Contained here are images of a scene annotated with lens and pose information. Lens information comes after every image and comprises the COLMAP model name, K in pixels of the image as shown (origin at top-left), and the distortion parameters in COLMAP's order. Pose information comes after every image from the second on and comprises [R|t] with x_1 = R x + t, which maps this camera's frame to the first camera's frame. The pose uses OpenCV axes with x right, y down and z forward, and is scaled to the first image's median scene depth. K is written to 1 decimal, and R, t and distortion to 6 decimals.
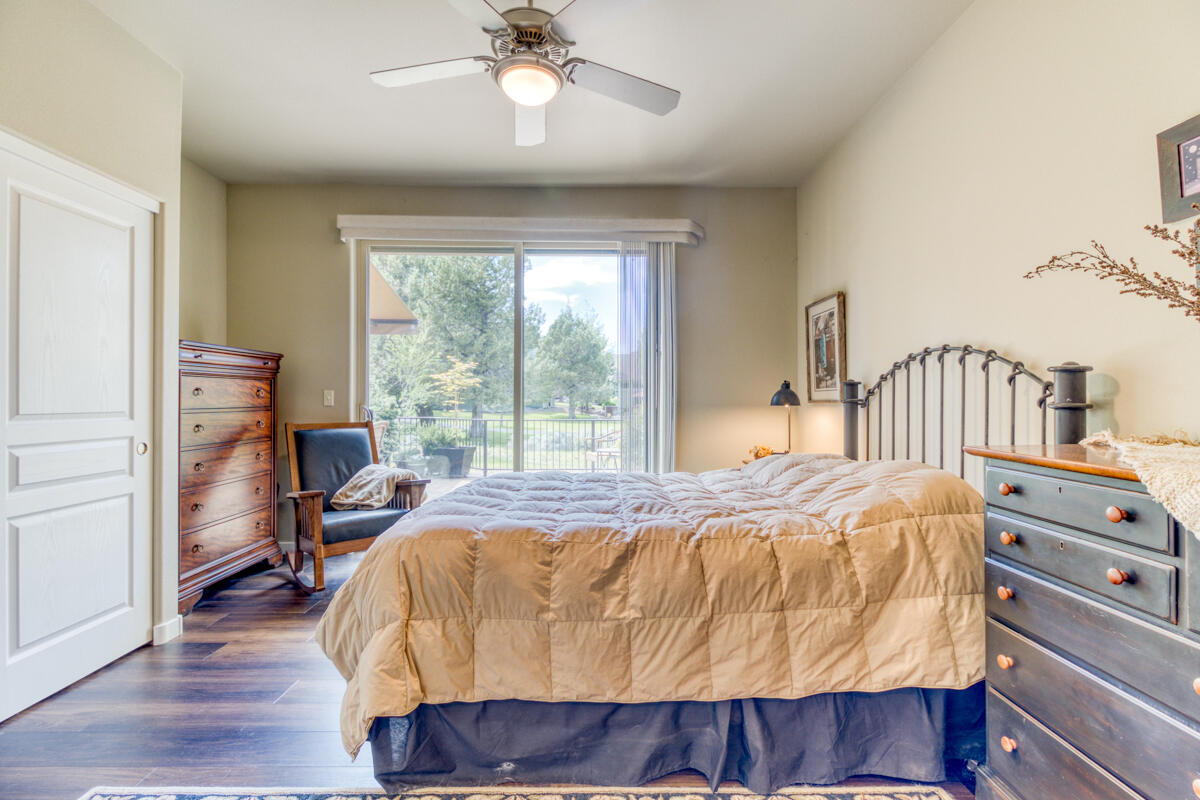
lens RADIAL K [[565.6, 0, 604.4], [0, 565.6, 400.8], [0, 0, 1]] dist [0.023765, -0.001376]
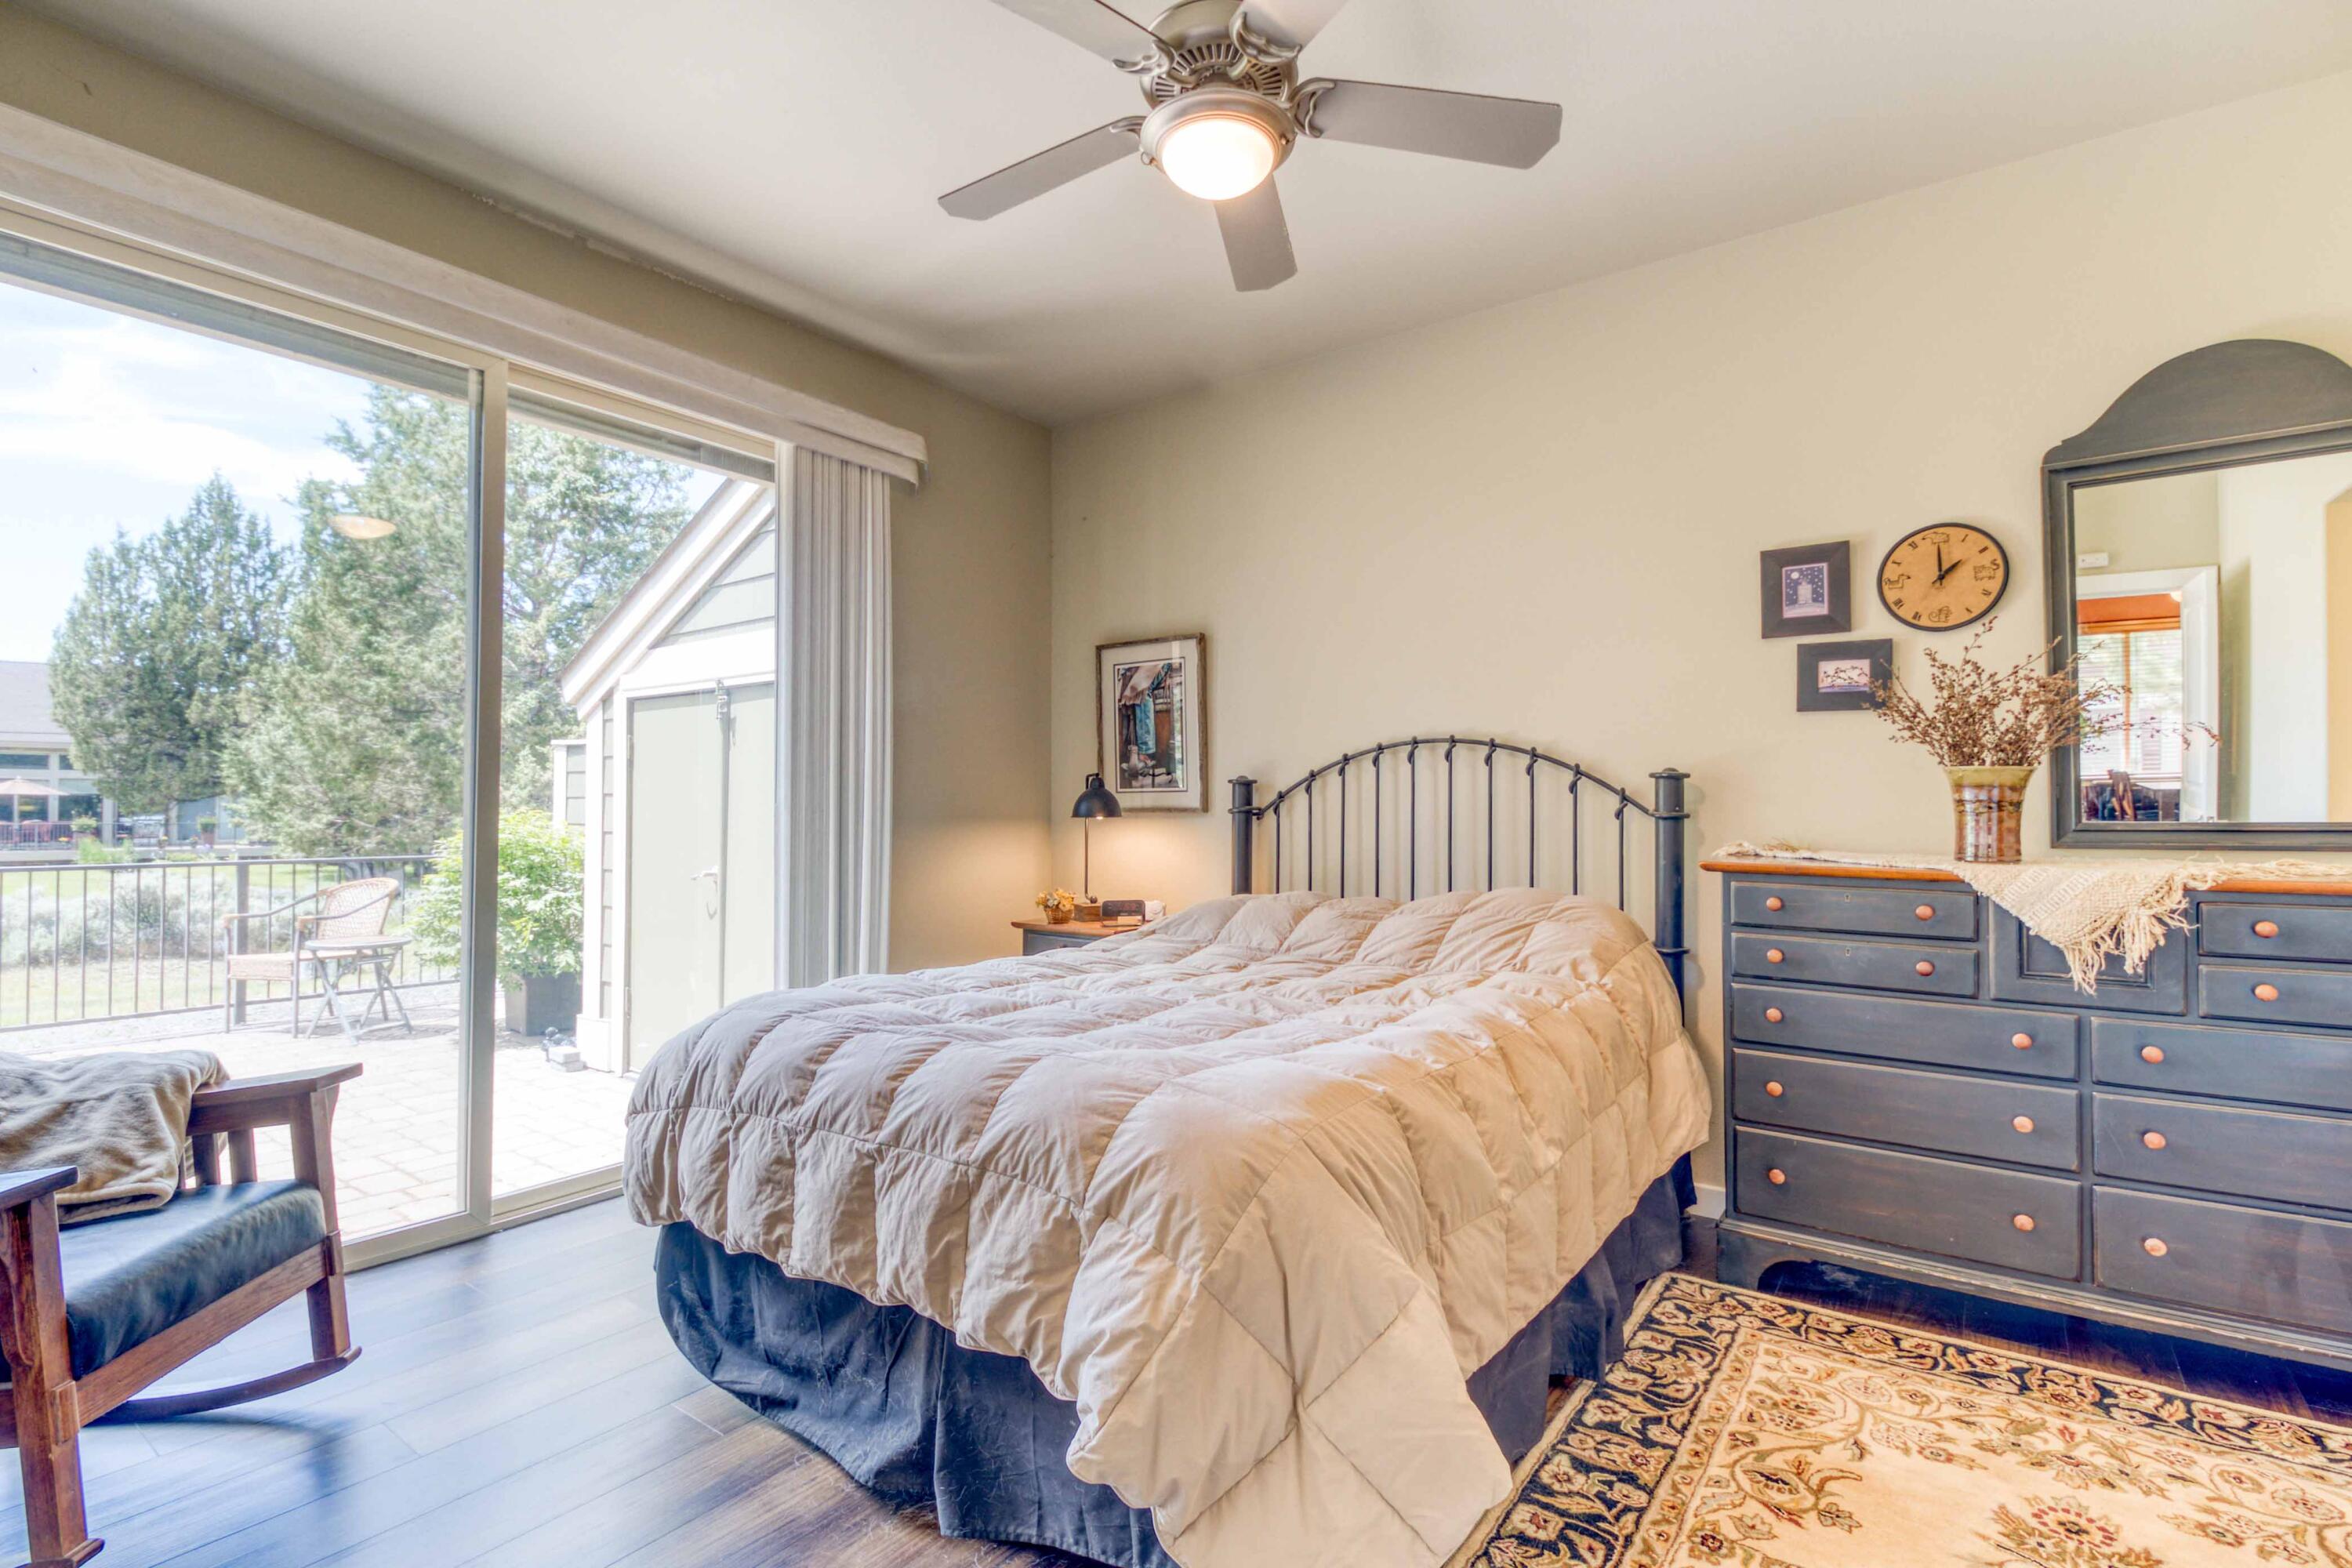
lens RADIAL K [[1108.5, 0, 1217.6], [0, 1108.5, 786.4], [0, 0, 1]] dist [0.023765, -0.001376]
pose [[0.604597, 0.019690, 0.796288, -0.085474], [-0.004629, 0.999764, -0.021207, -0.000059], [-0.796518, 0.009135, 0.604545, 0.042172]]
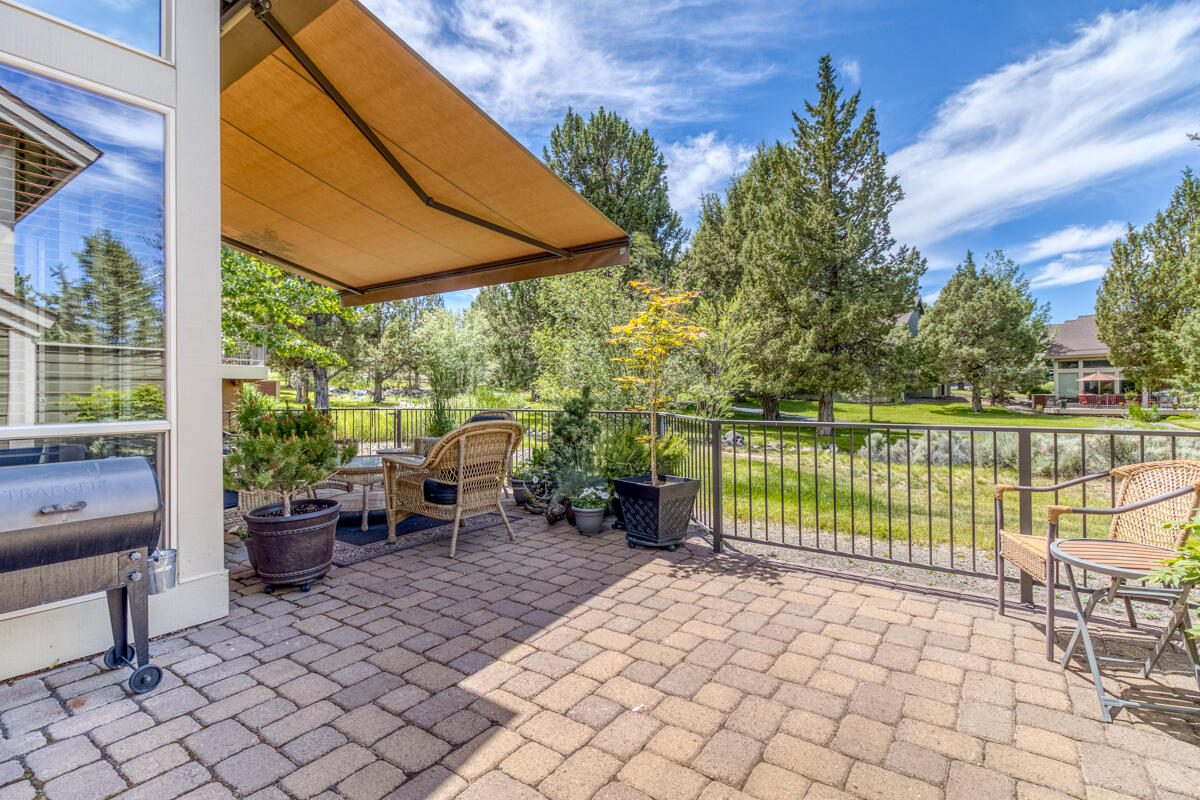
lens RADIAL K [[565.6, 0, 624.1], [0, 565.6, 385.4], [0, 0, 1]] dist [0.023765, -0.001376]
pose [[0.817069, -0.018230, -0.576252, -0.008683], [0.012530, 0.999825, -0.013865, 0.004122], [0.576404, 0.004108, 0.817155, 0.244122]]
